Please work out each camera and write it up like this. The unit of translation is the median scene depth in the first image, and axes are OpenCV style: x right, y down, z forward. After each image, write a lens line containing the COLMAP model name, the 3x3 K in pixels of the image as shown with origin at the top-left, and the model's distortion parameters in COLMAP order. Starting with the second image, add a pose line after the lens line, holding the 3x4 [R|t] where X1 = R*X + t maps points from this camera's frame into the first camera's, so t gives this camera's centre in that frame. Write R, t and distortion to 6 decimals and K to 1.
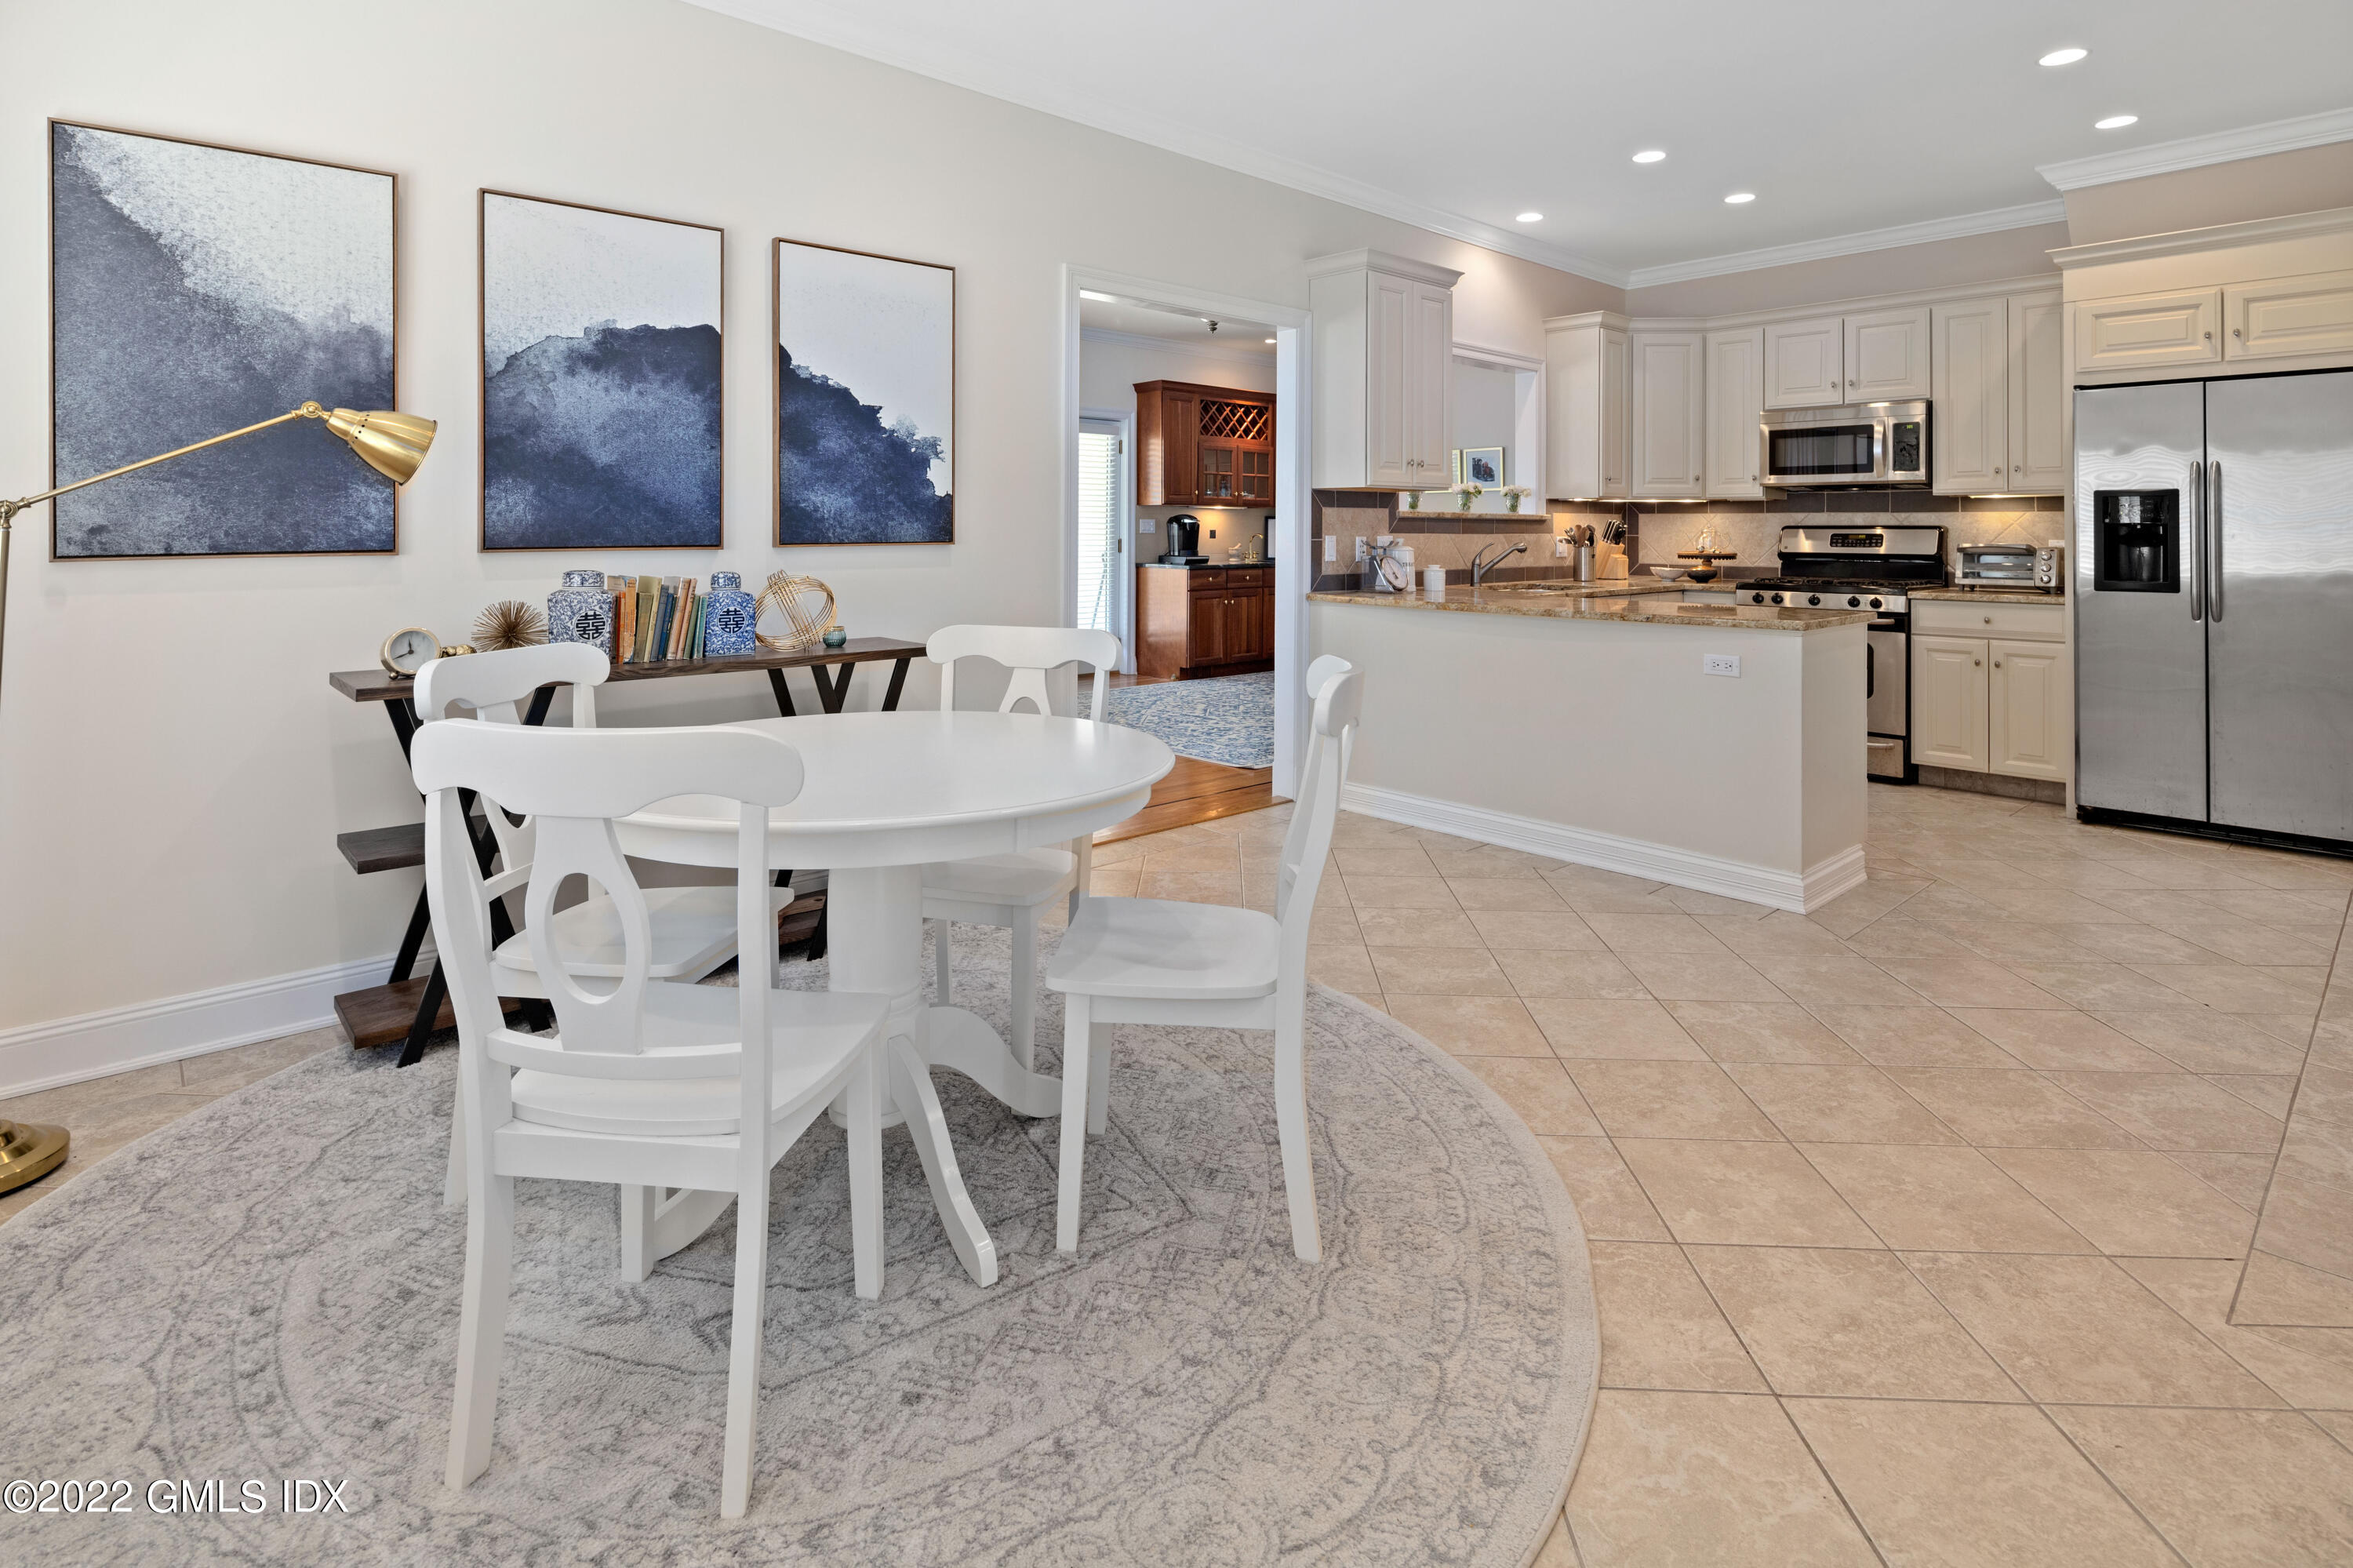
lens RADIAL K [[1154.6, 0, 1179.2], [0, 1154.6, 533.6], [0, 0, 1]] dist [0.005085, -0.005264]
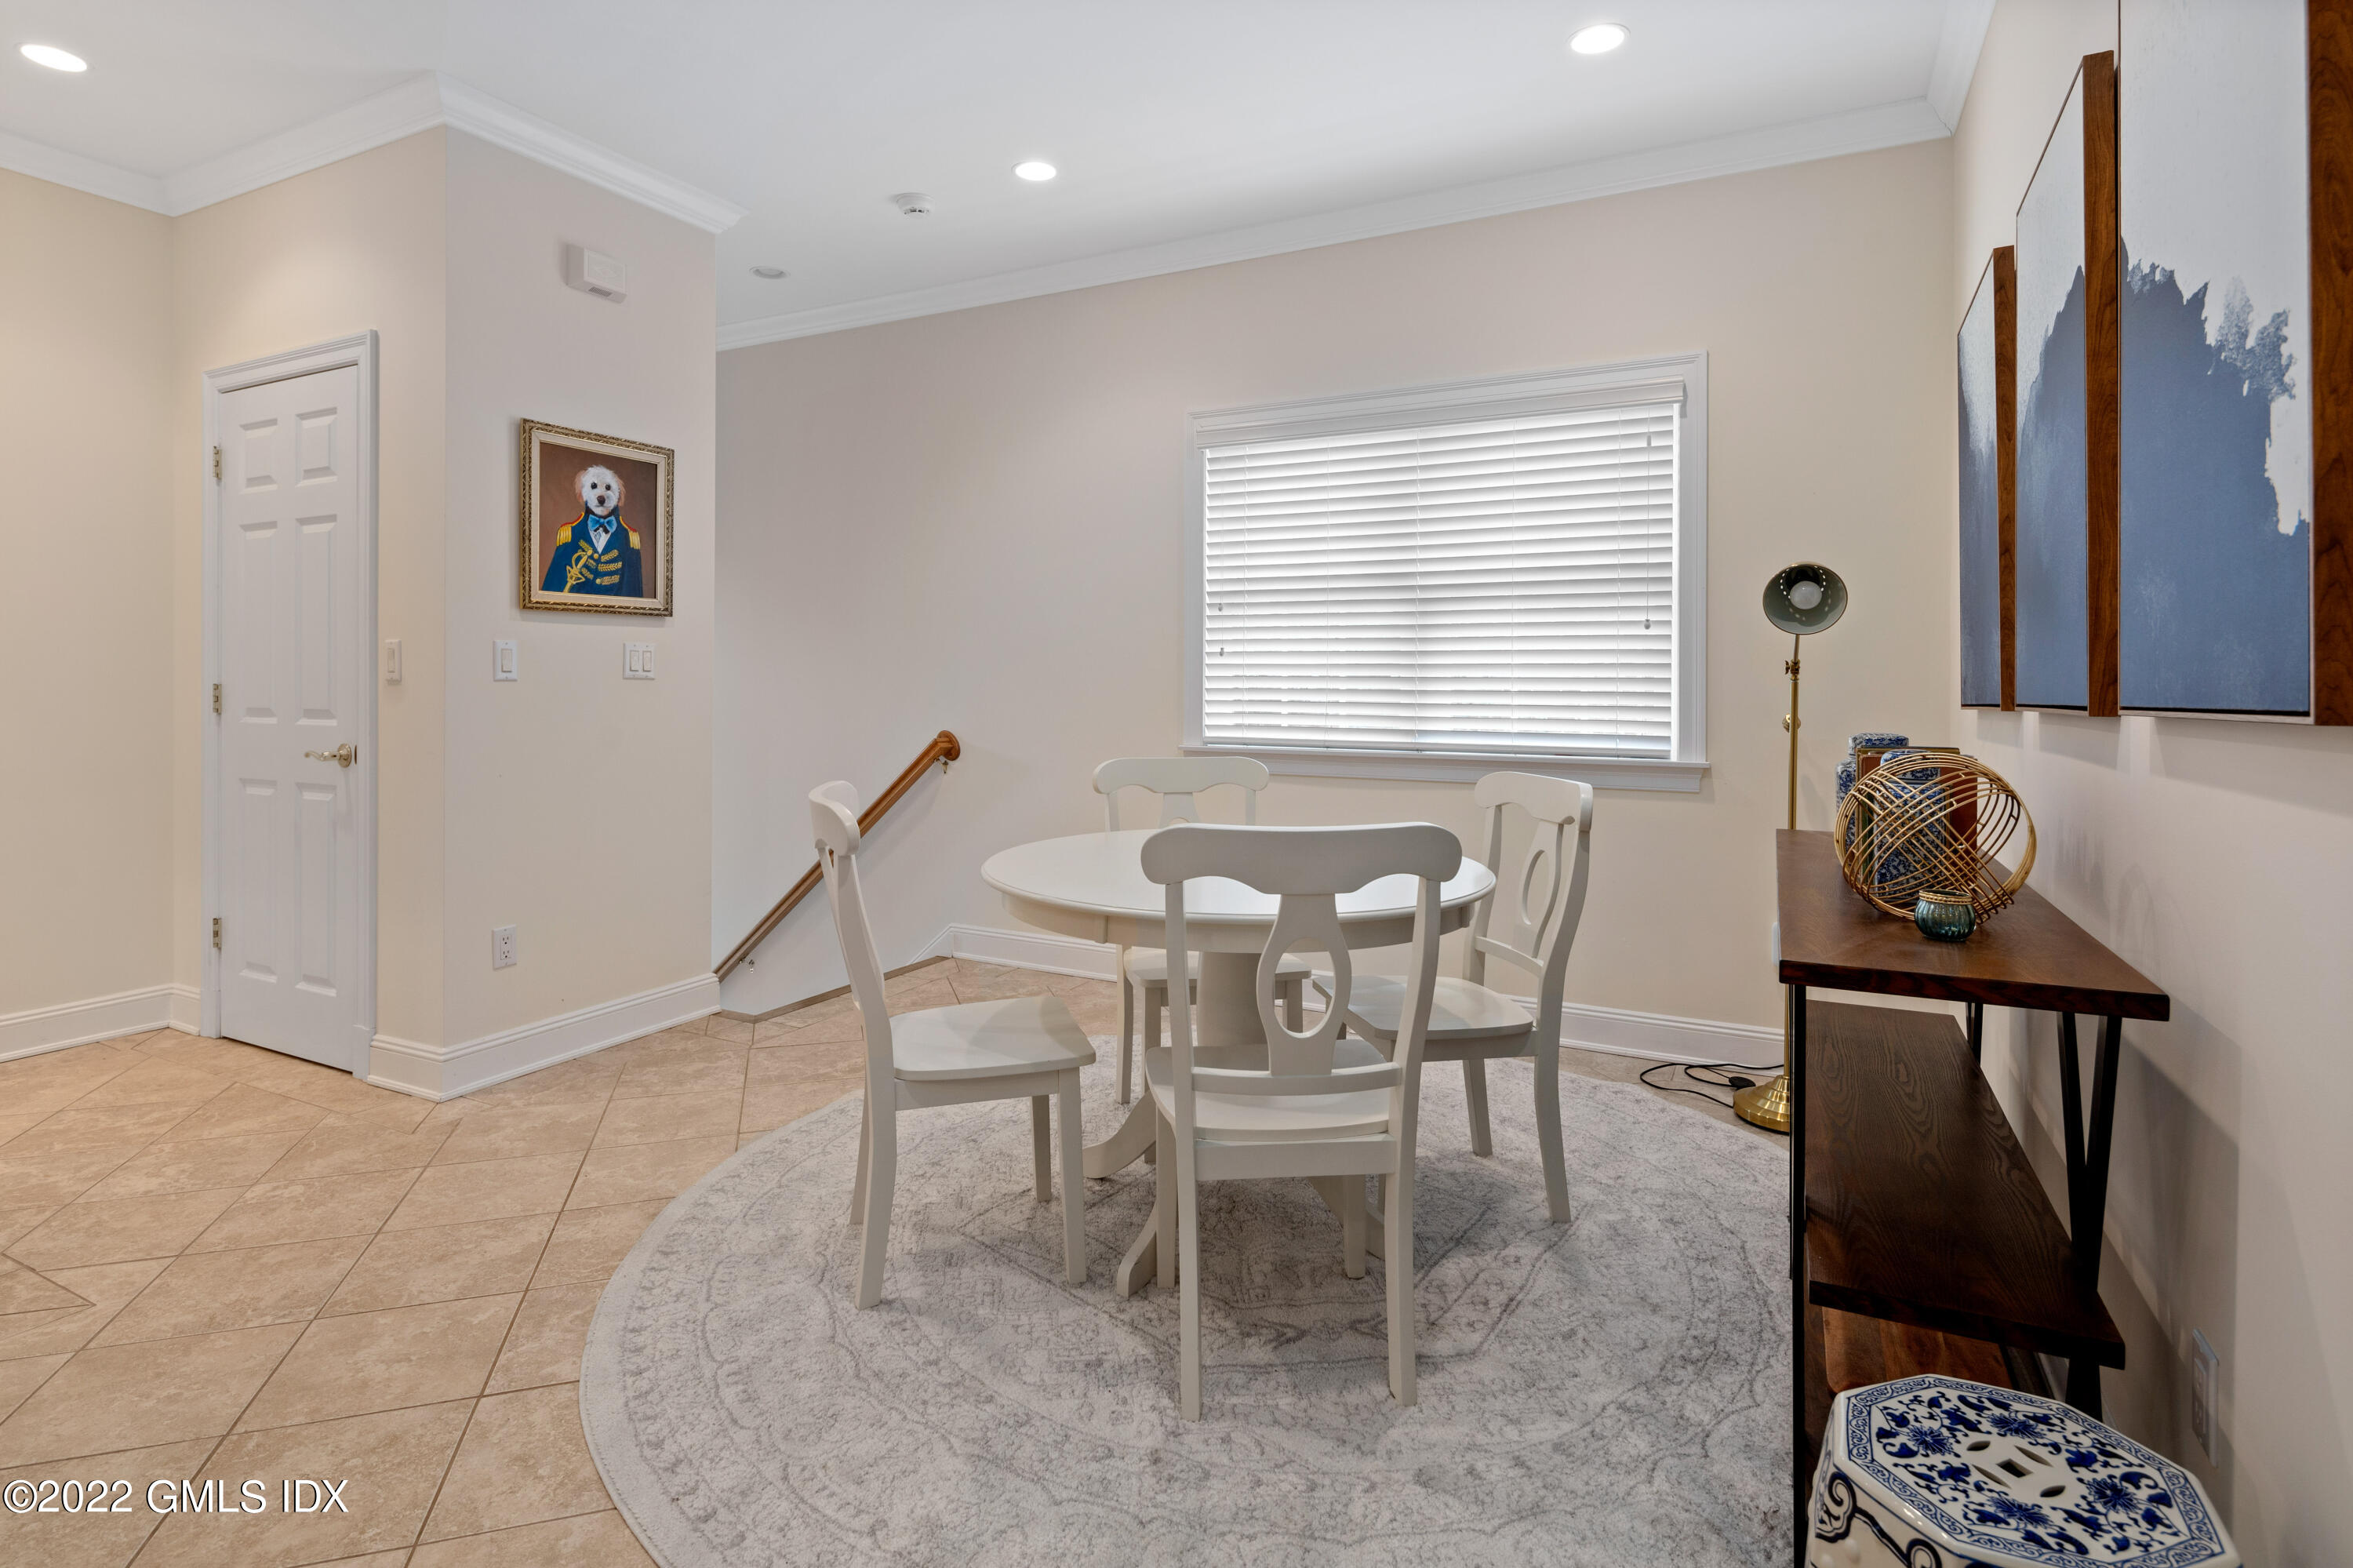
lens RADIAL K [[1154.6, 0, 1187.9], [0, 1154.6, 694.8], [0, 0, 1]] dist [0.005085, -0.005264]
pose [[-0.936038, -0.003911, -0.351877, 0.087222], [-0.008483, 0.999898, 0.011455, 0.001795], [0.351796, 0.013707, -0.935976, 0.900595]]
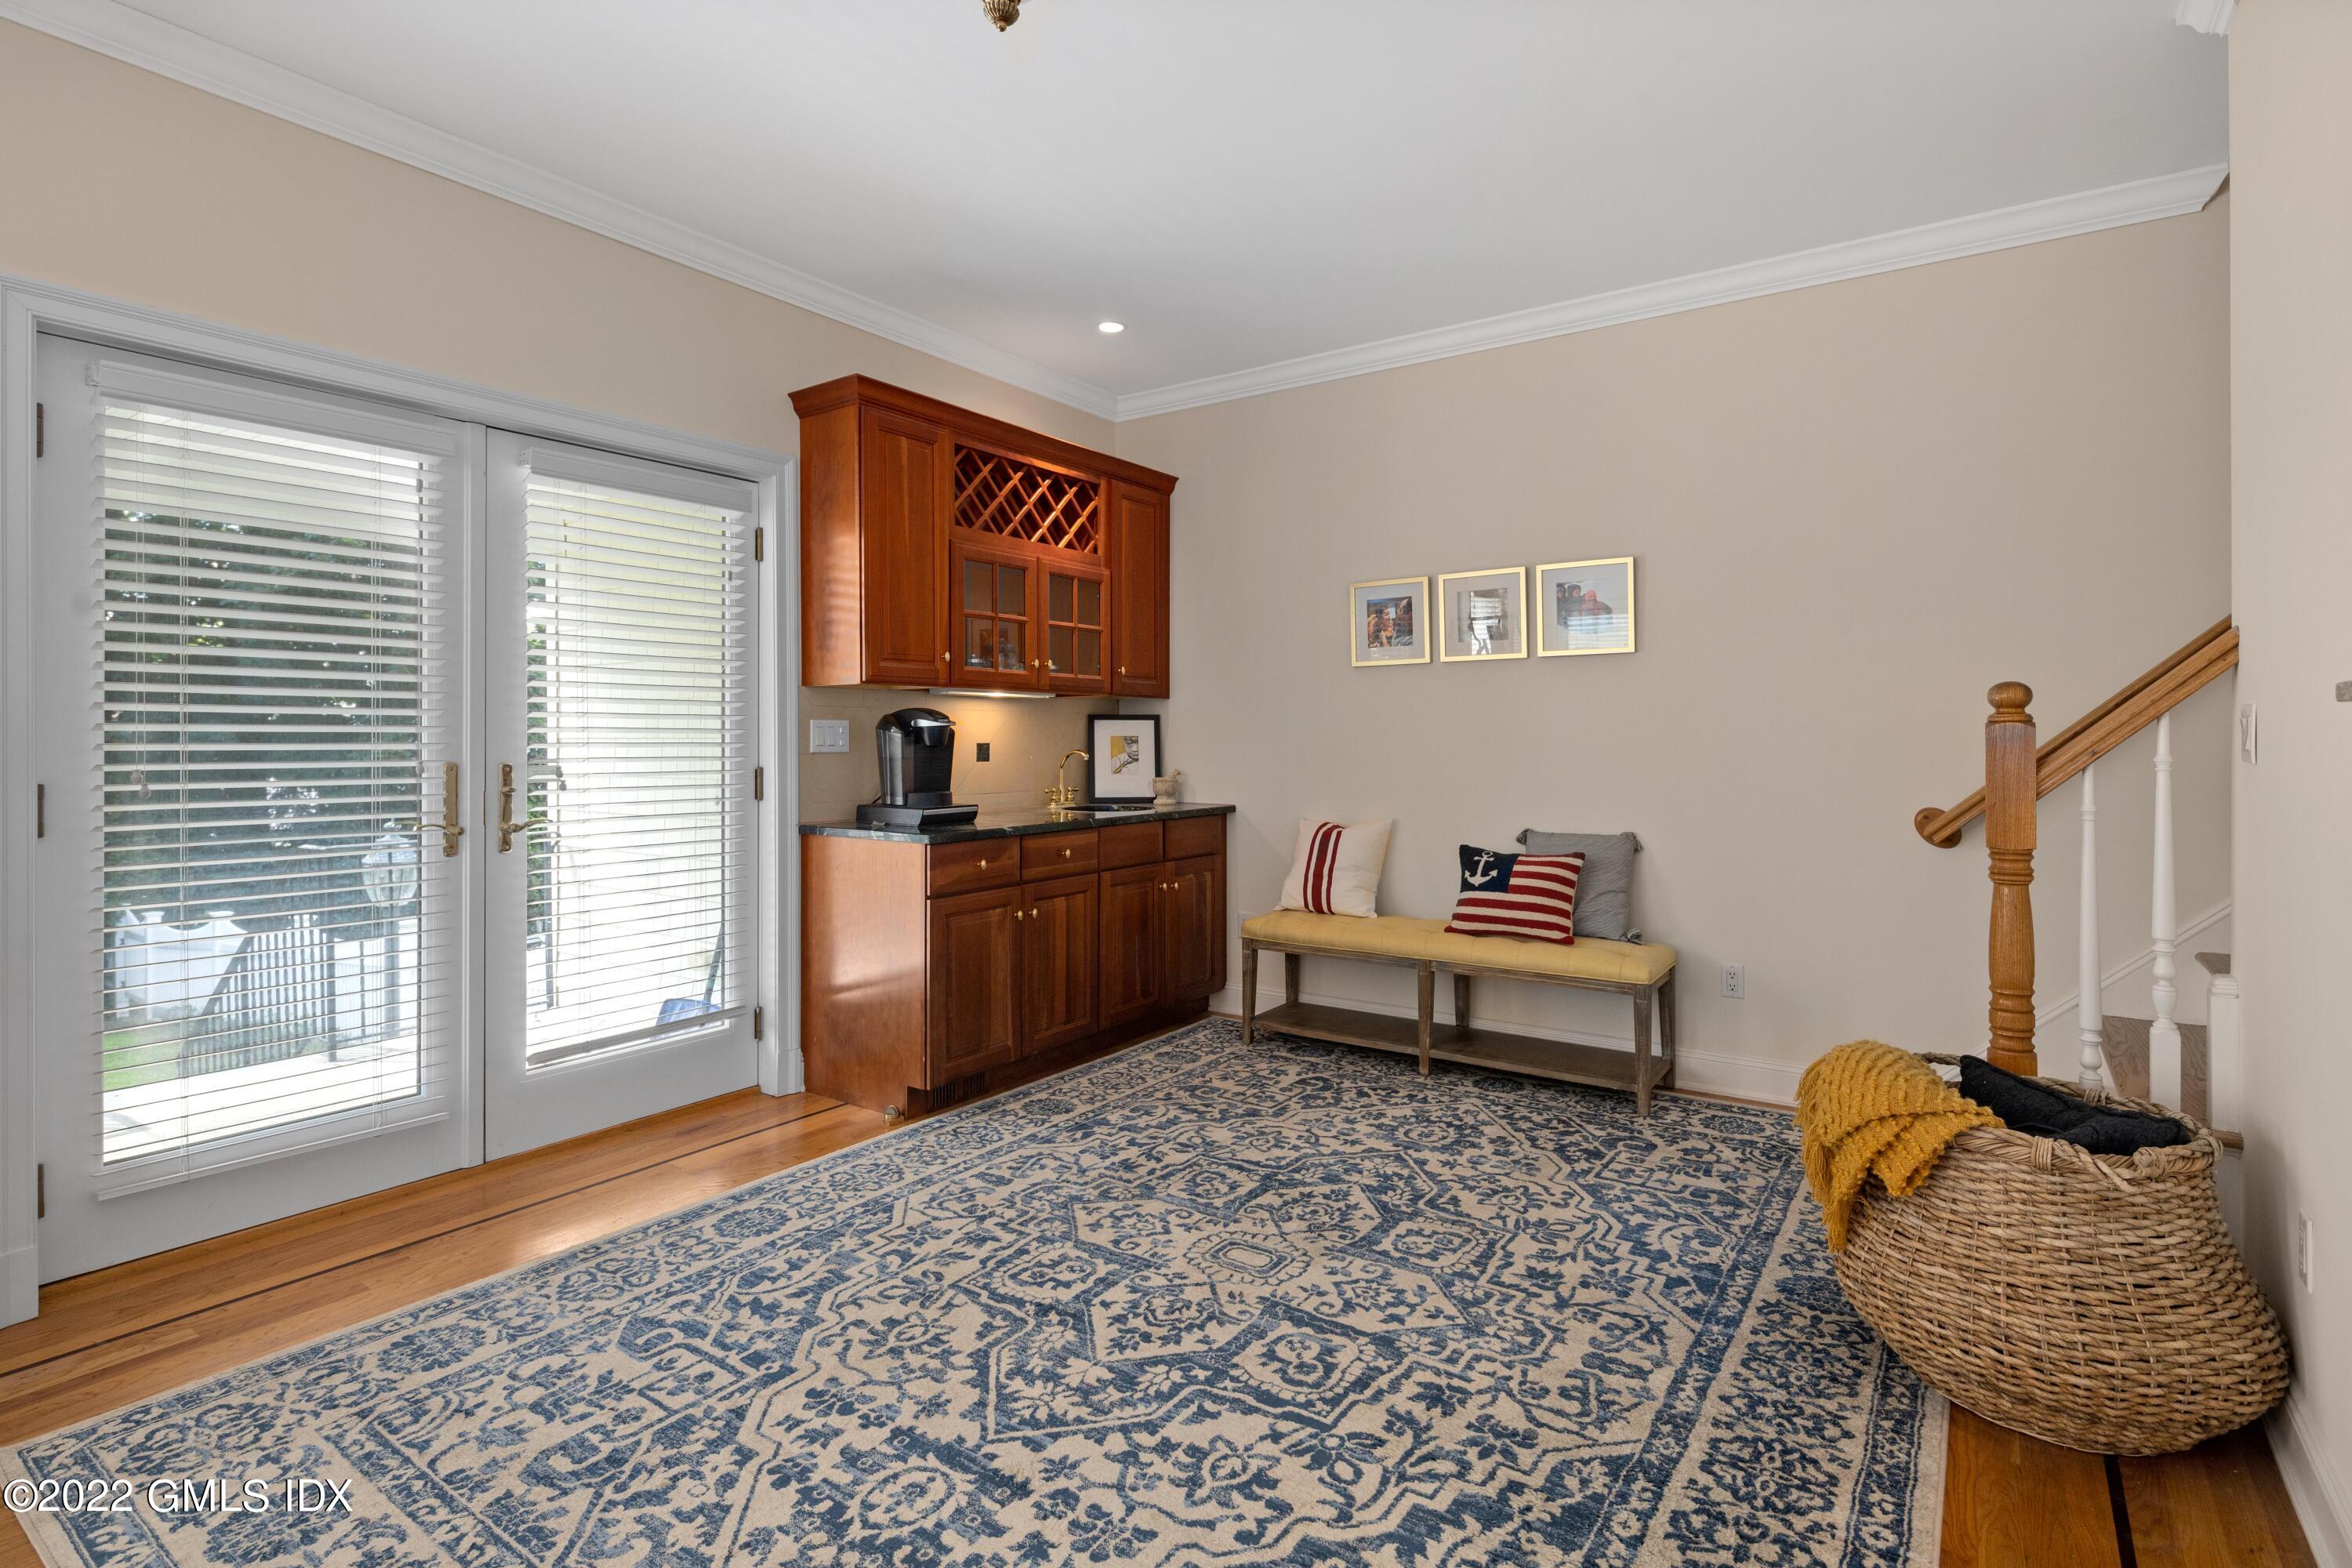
lens RADIAL K [[1154.1, 0, 1175.1], [0, 1154.1, 744.0], [0, 0, 1]] dist [0.005085, -0.005264]
pose [[0.977398, -0.006279, 0.211315, 0.013760], [0.005883, 0.999980, 0.002506, -0.007825], [-0.211326, -0.001206, 0.977415, 1.122795]]
